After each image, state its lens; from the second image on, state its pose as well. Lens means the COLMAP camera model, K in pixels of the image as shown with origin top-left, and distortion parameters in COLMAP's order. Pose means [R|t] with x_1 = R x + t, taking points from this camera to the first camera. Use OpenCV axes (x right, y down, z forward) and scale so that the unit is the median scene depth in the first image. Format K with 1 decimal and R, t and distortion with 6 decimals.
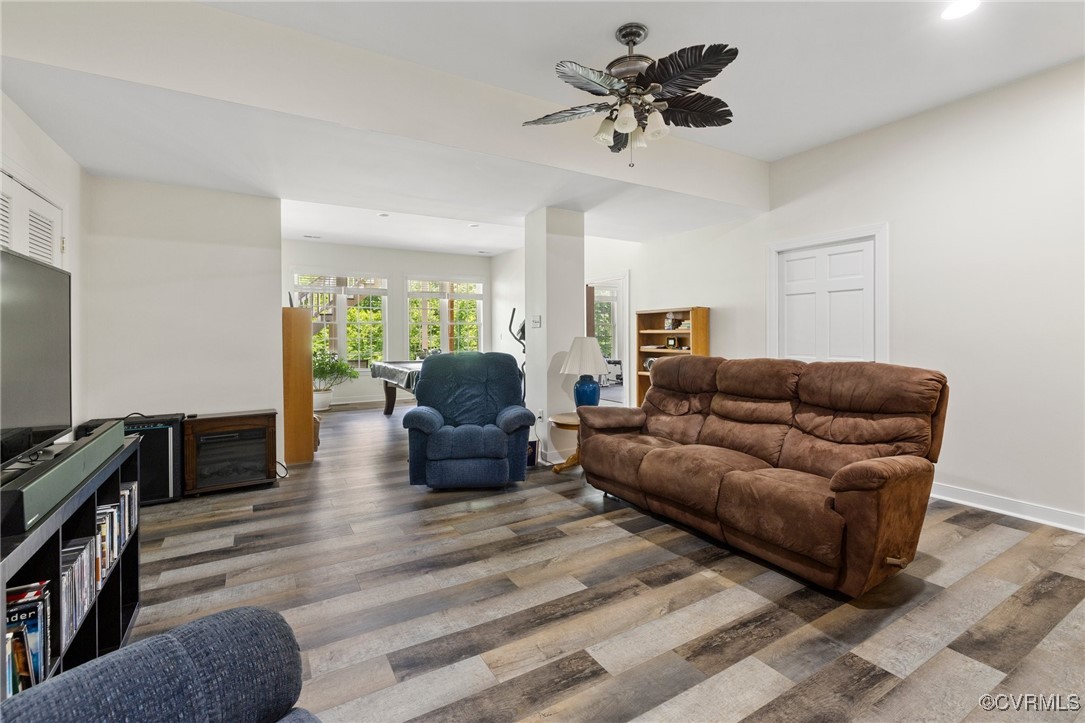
lens RADIAL K [[476.7, 0, 530.5], [0, 476.7, 335.9], [0, 0, 1]] dist [-0.004166, 0.000469]
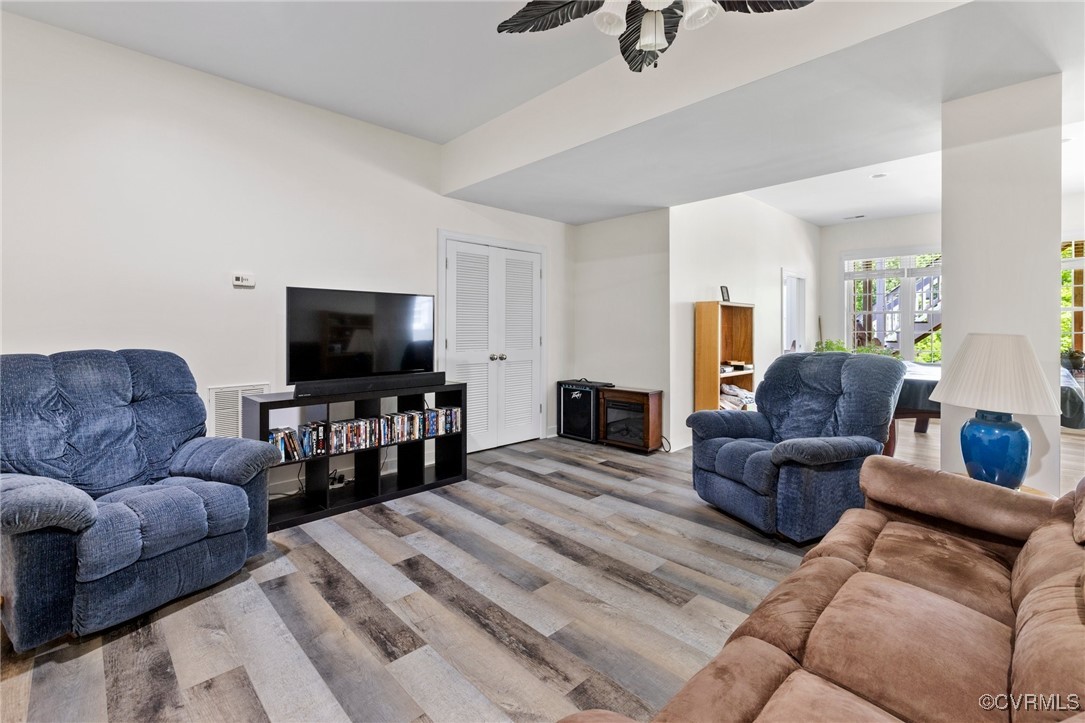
lens RADIAL K [[476.7, 0, 565.1], [0, 476.7, 325.3], [0, 0, 1]] dist [-0.004166, 0.000469]
pose [[0.263430, 0.003160, -0.964673, 0.873598], [-0.005540, 0.999983, 0.001763, -0.012199], [0.964663, 0.004880, 0.263443, 0.766930]]
